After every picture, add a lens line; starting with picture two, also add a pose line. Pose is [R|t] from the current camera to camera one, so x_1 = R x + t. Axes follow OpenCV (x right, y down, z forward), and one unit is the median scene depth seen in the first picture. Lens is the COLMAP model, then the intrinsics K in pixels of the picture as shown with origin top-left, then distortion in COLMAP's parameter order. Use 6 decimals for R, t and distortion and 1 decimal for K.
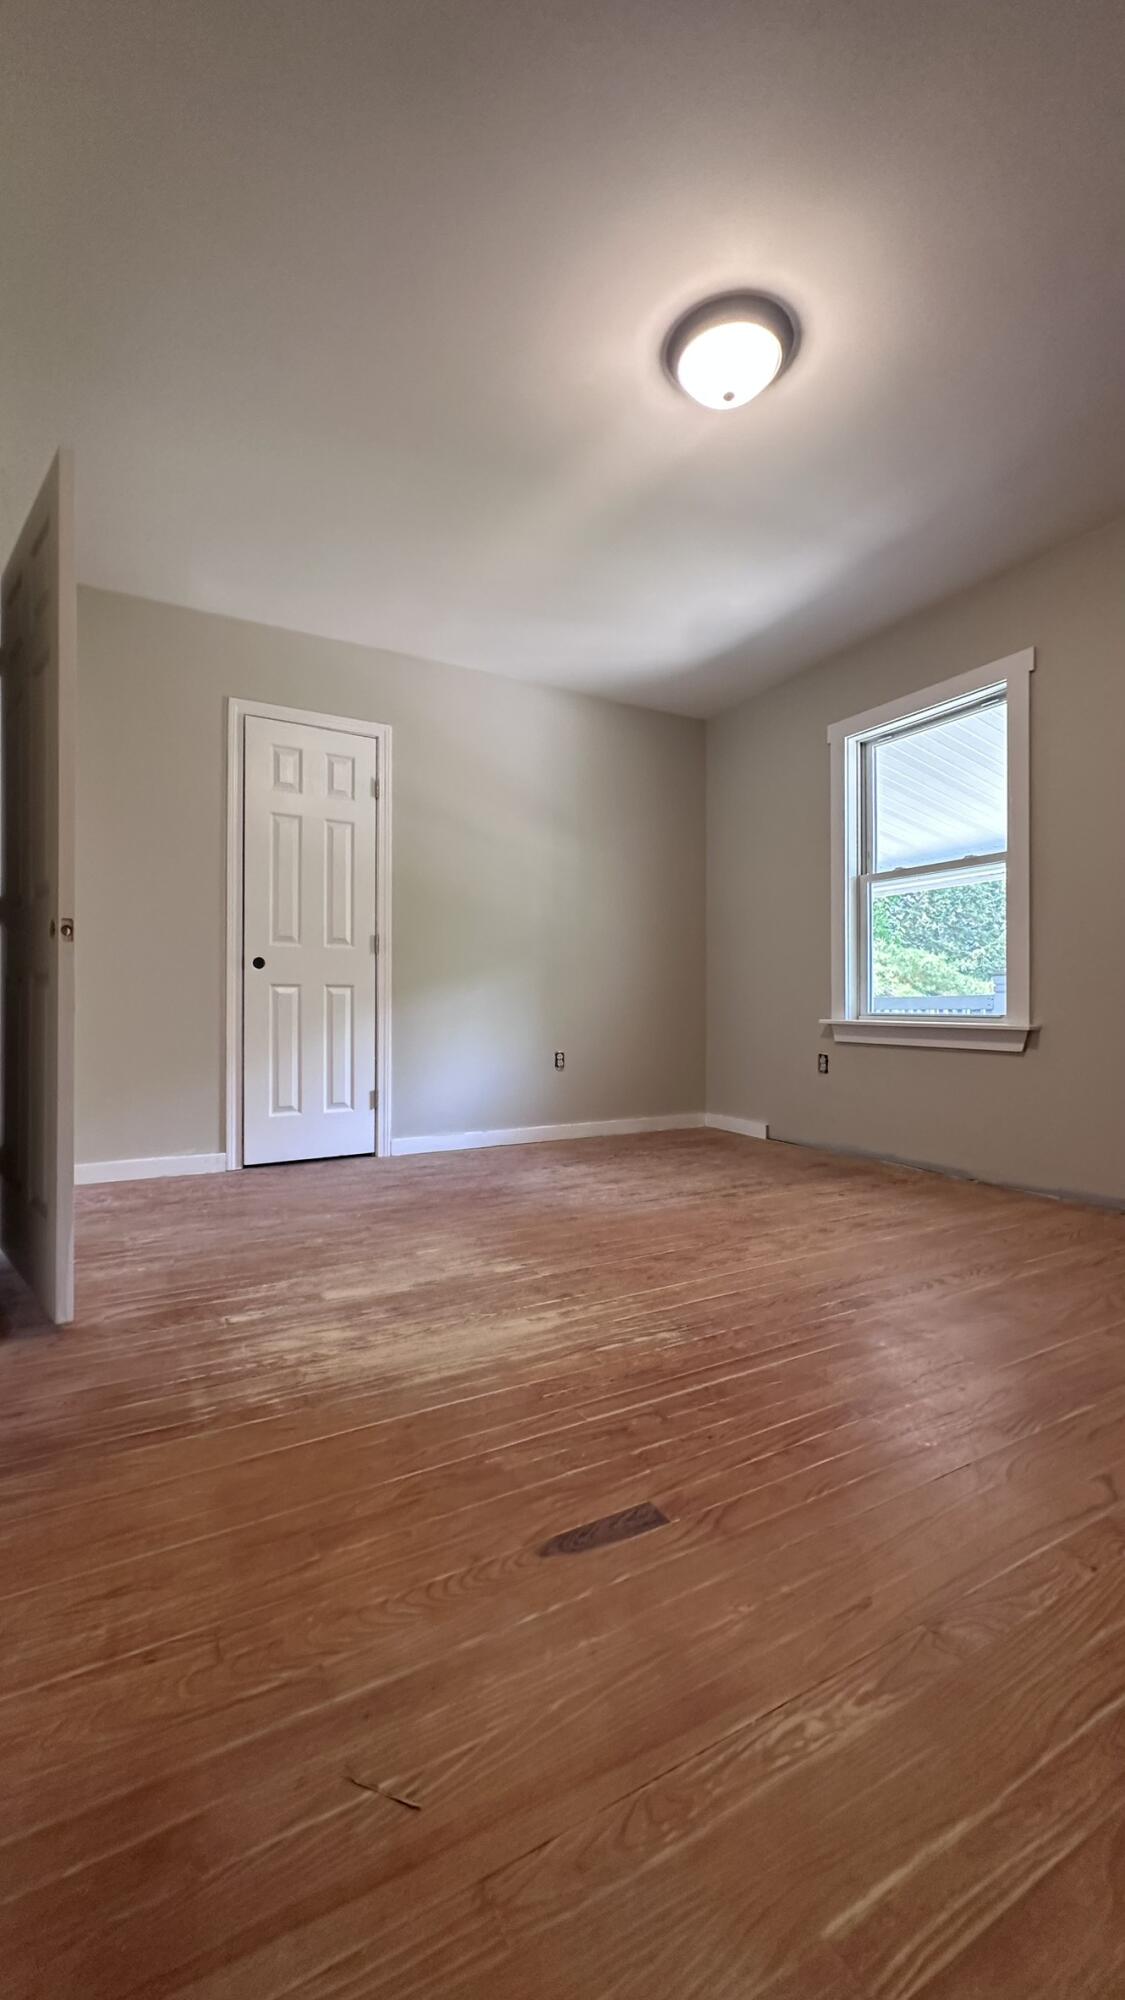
lens RADIAL K [[796.1, 0, 560.3], [0, 796.1, 995.2], [0, 0, 1]] dist [-0.003558, 0.001333]
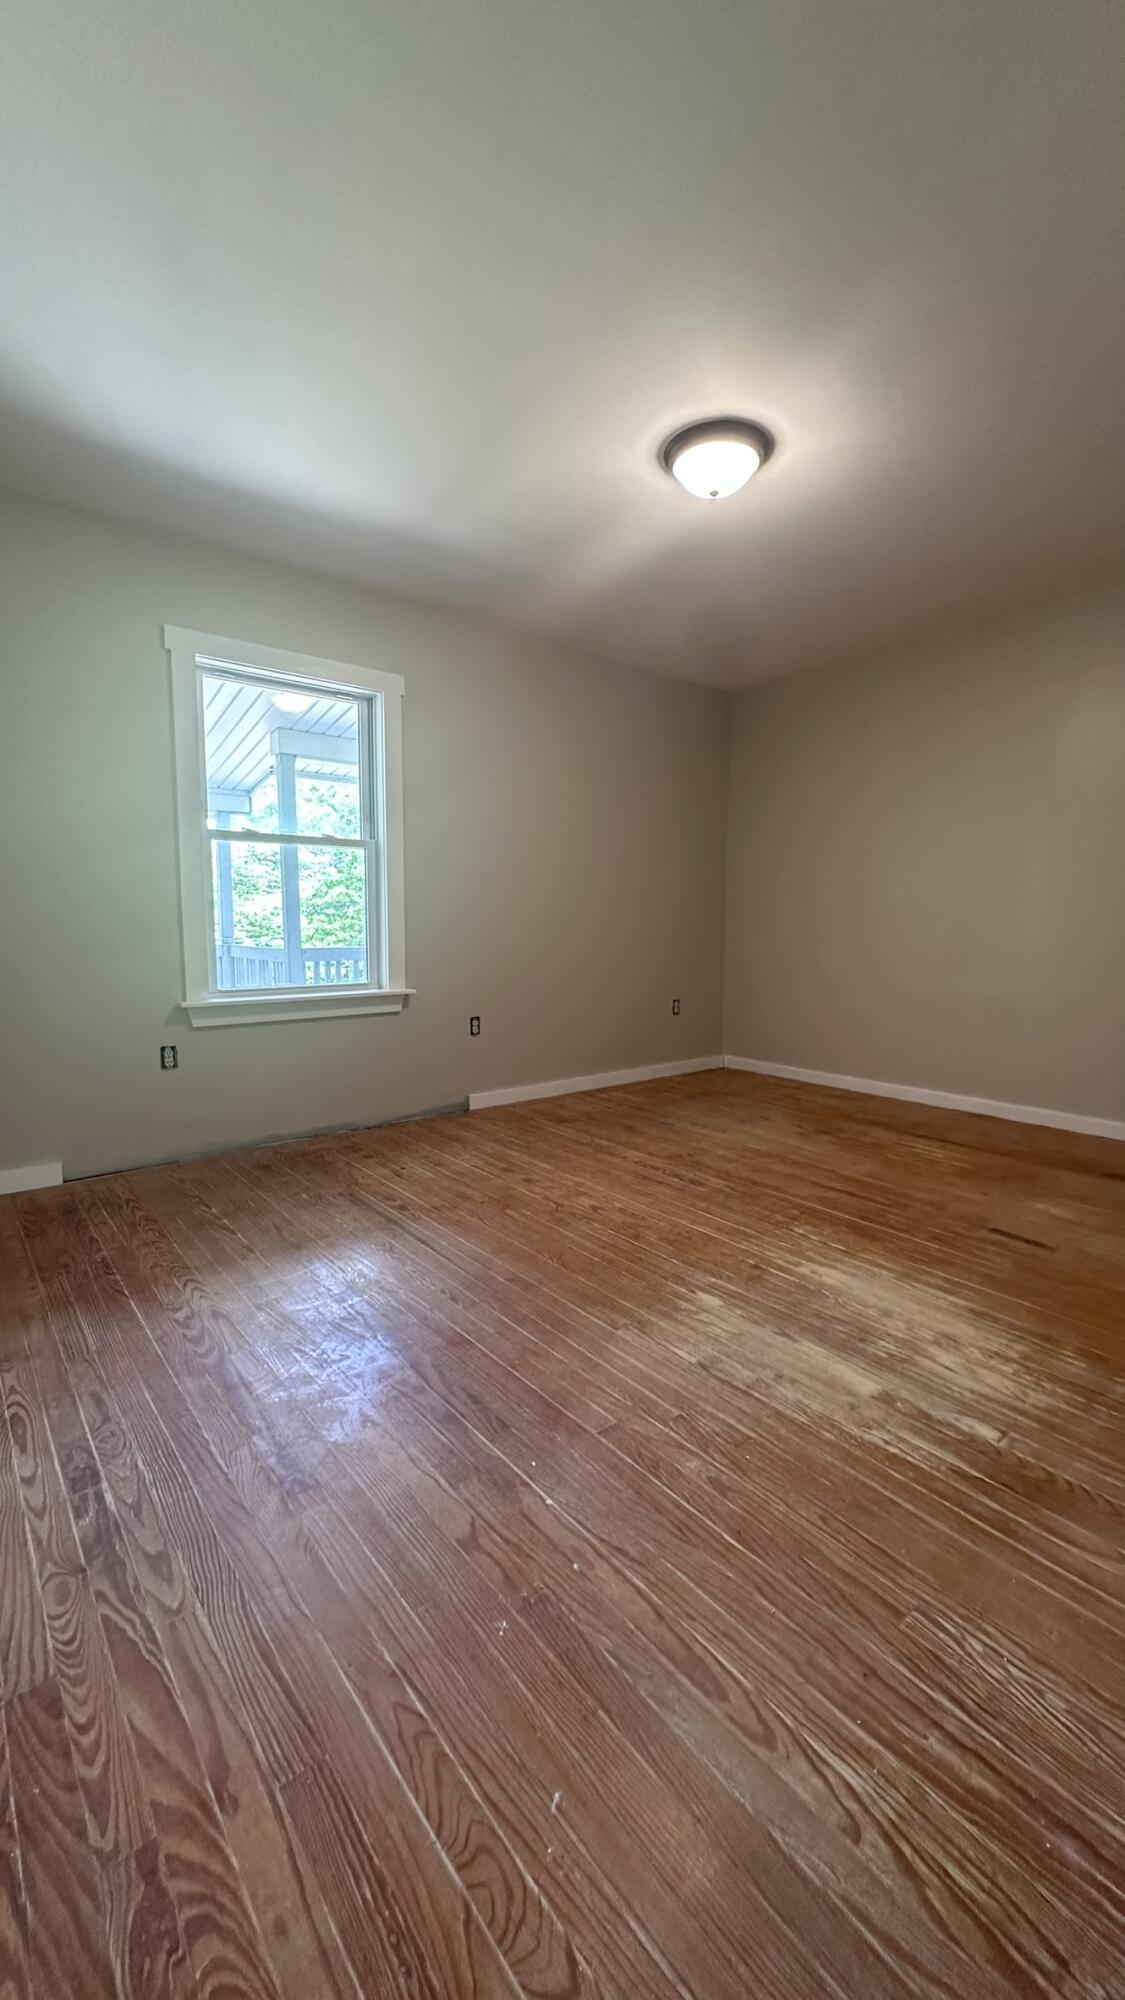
lens RADIAL K [[796.1, 0, 566.2], [0, 796.1, 1008.2], [0, 0, 1]] dist [-0.003558, 0.001333]
pose [[-0.179099, -0.111353, 0.977509, -1.051616], [-0.011449, 0.993743, 0.111105, -0.115853], [-0.983764, 0.008707, -0.179253, 1.526198]]
